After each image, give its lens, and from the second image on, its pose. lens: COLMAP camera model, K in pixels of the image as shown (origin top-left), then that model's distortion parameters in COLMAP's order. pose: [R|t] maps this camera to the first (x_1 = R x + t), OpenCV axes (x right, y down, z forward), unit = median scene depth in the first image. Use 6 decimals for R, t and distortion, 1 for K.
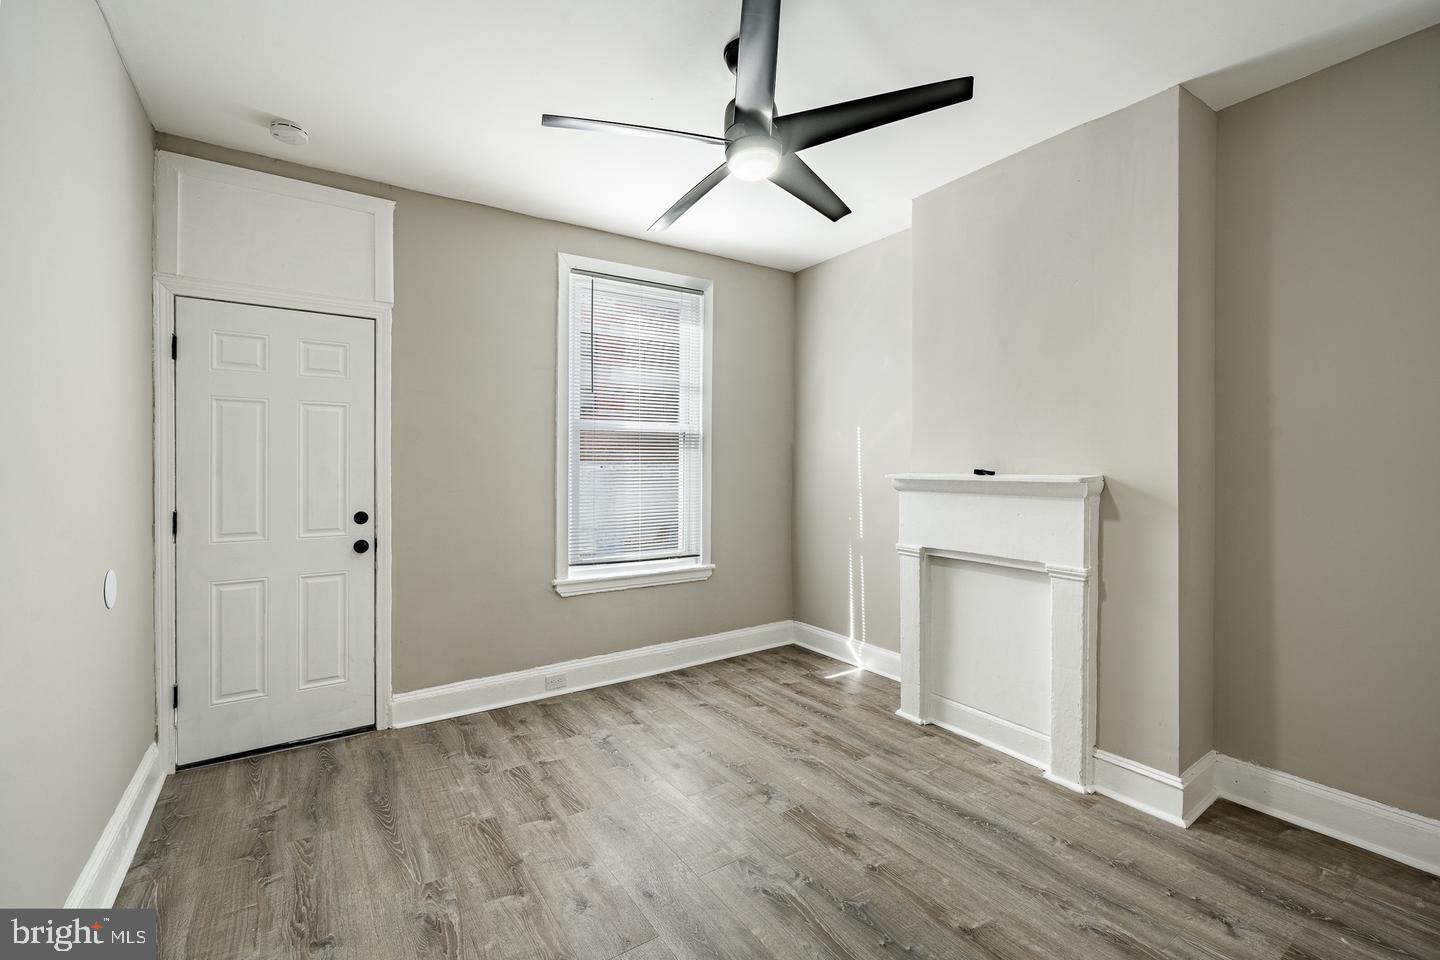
lens RADIAL K [[617.0, 0, 725.0], [0, 617.0, 473.6], [0, 0, 1]] dist [-0.007106, -0.000505]
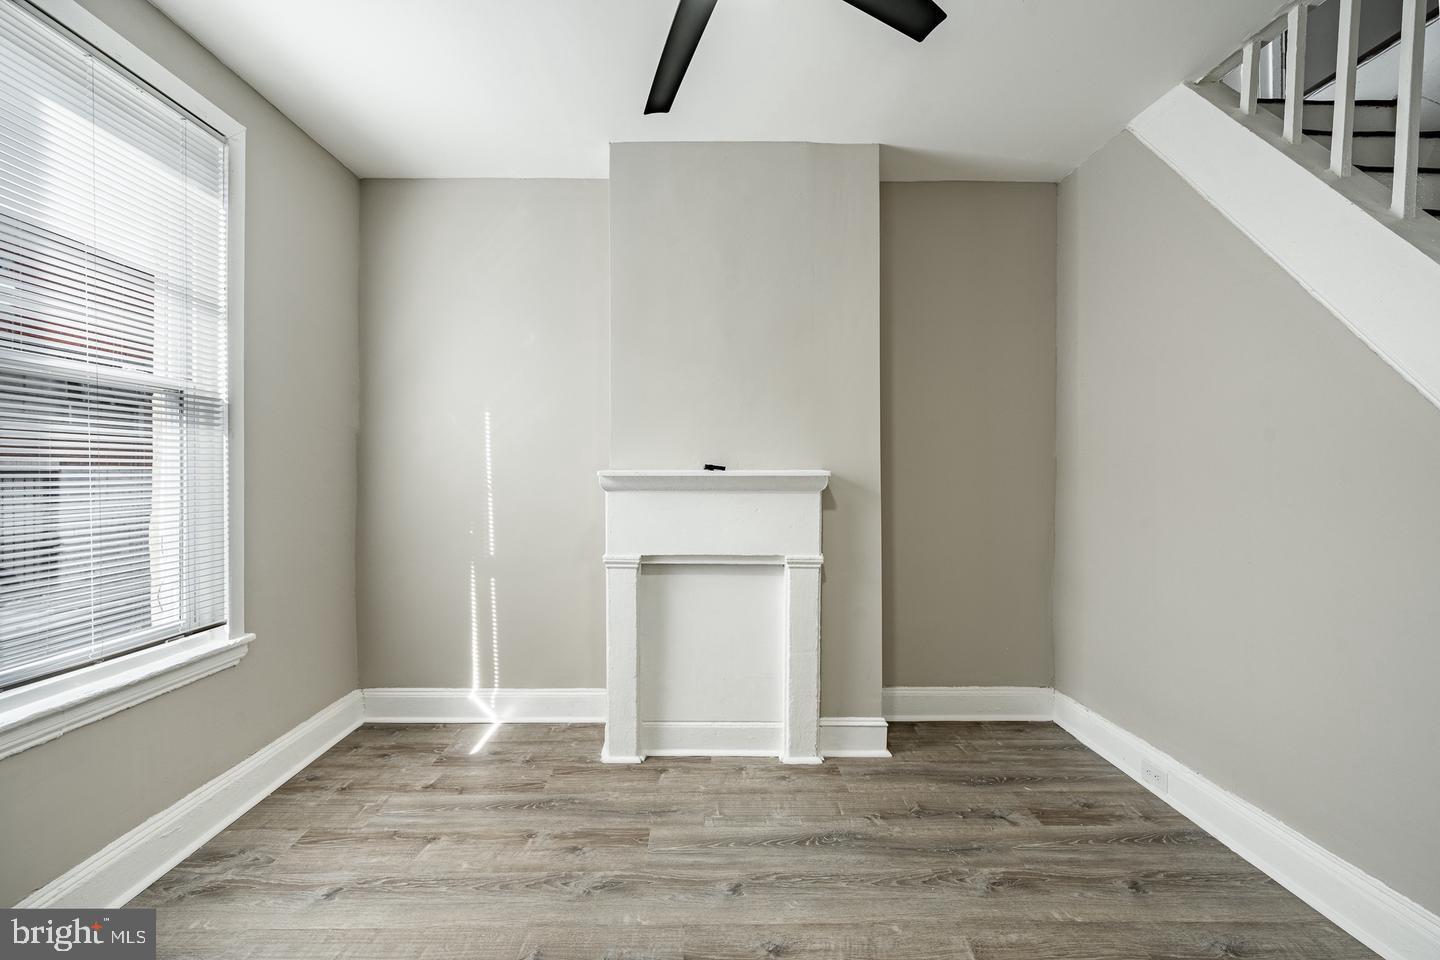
lens RADIAL K [[574.9, 0, 714.6], [0, 574.9, 483.0], [0, 0, 1]] dist [-0.005811, 0.000317]
pose [[0.557841, -0.016980, 0.829774, -0.282557], [0.009588, 0.999856, 0.014014, 0.008524], [-0.829893, 0.000139, 0.557923, 0.473552]]
